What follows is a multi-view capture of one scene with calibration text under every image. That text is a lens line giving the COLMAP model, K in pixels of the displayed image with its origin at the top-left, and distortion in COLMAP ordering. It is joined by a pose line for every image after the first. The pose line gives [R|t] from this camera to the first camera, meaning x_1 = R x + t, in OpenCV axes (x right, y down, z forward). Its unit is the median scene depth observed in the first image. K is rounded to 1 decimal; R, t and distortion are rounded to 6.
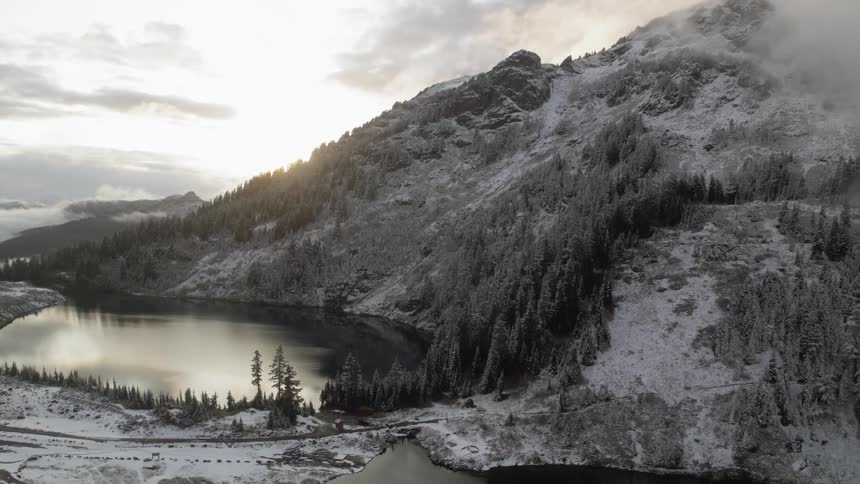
lens RADIAL K [[611.6, 0, 425.1], [0, 611.6, 245.0], [0, 0, 1]] dist [-0.128316, 0.023060]
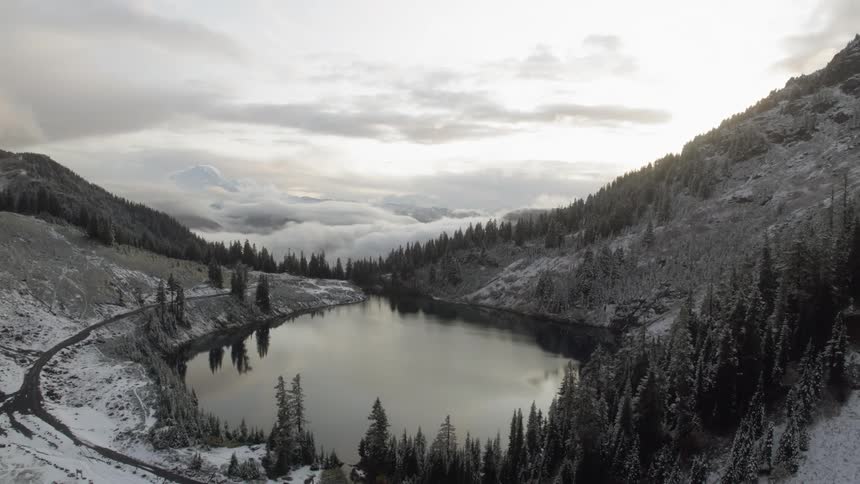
lens RADIAL K [[611.6, 0, 417.7], [0, 611.6, 246.8], [0, 0, 1]] dist [-0.128316, 0.023060]
pose [[0.754165, 0.013066, -0.656555, 0.165598], [-0.018708, 0.999824, -0.001592, -0.001703], [0.656418, 0.013484, 0.754276, 0.204698]]
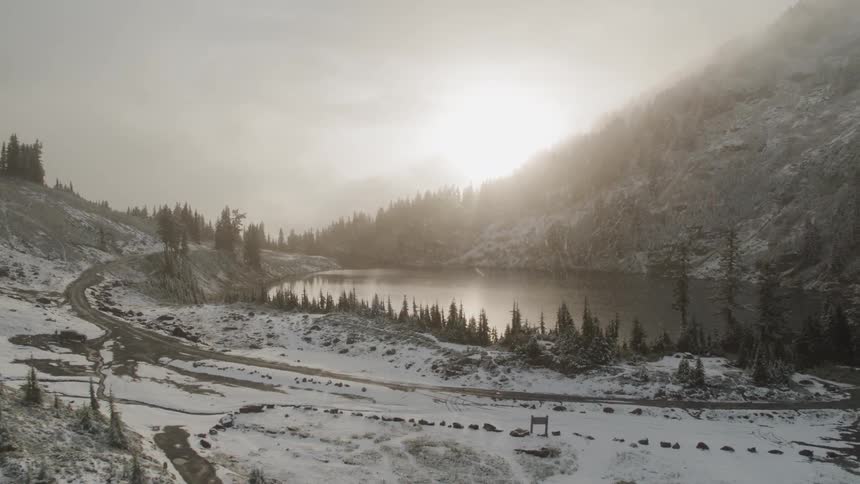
lens RADIAL K [[611.6, 0, 422.9], [0, 611.6, 245.6], [0, 0, 1]] dist [-0.128316, 0.023060]
pose [[0.913283, -0.025133, -0.406548, -0.112619], [0.016398, 0.999554, -0.024956, 0.076993], [0.406994, 0.016125, 0.913288, 0.185165]]
